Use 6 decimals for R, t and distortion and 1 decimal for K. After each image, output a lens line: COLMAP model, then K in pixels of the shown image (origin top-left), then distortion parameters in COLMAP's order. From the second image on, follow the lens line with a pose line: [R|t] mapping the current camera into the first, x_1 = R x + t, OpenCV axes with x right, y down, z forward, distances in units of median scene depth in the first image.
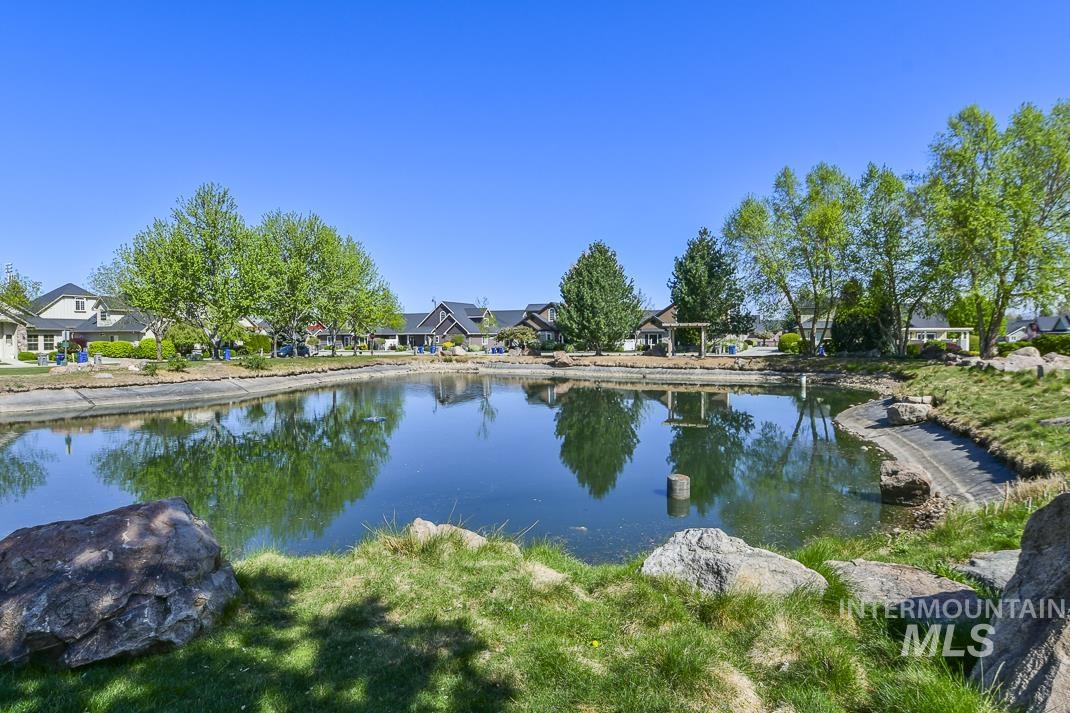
lens RADIAL K [[592.9, 0, 534.9], [0, 592.9, 353.8], [0, 0, 1]] dist [-0.016303, -0.000554]
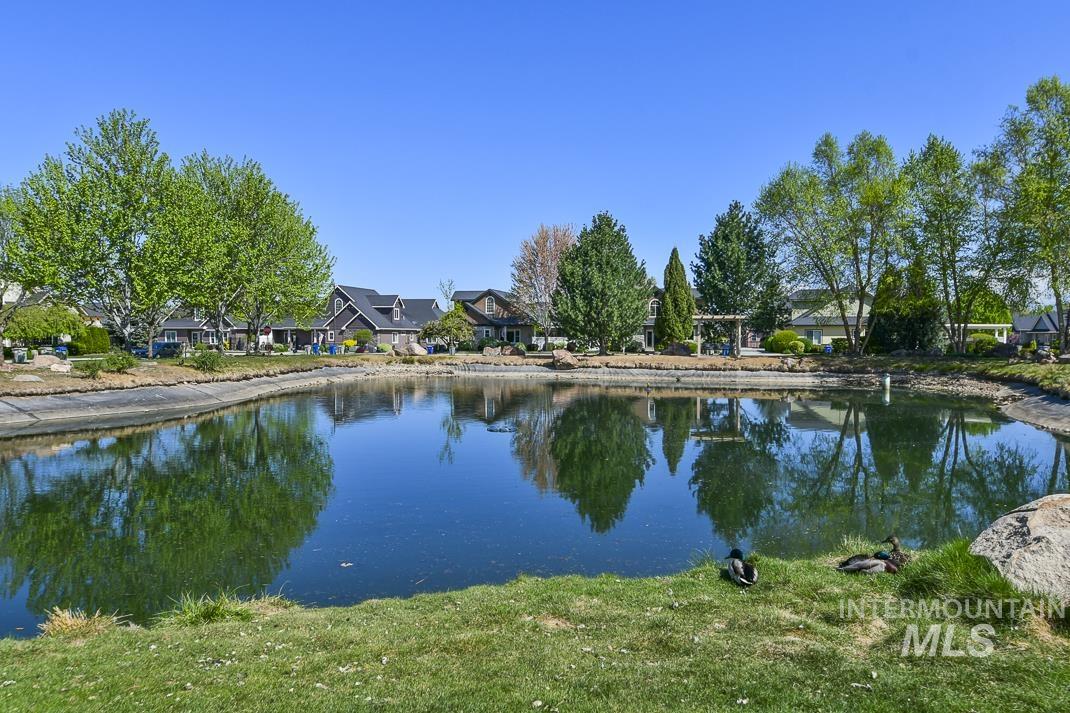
lens RADIAL K [[760.2, 0, 535.2], [0, 760.2, 358.6], [0, 0, 1]] dist [-0.027749, -0.004567]
pose [[0.981004, 0.000583, 0.193984, -0.191420], [-0.000570, 1.000000, -0.000122, 0.008323], [-0.193984, 0.000009, 0.981005, 0.011439]]
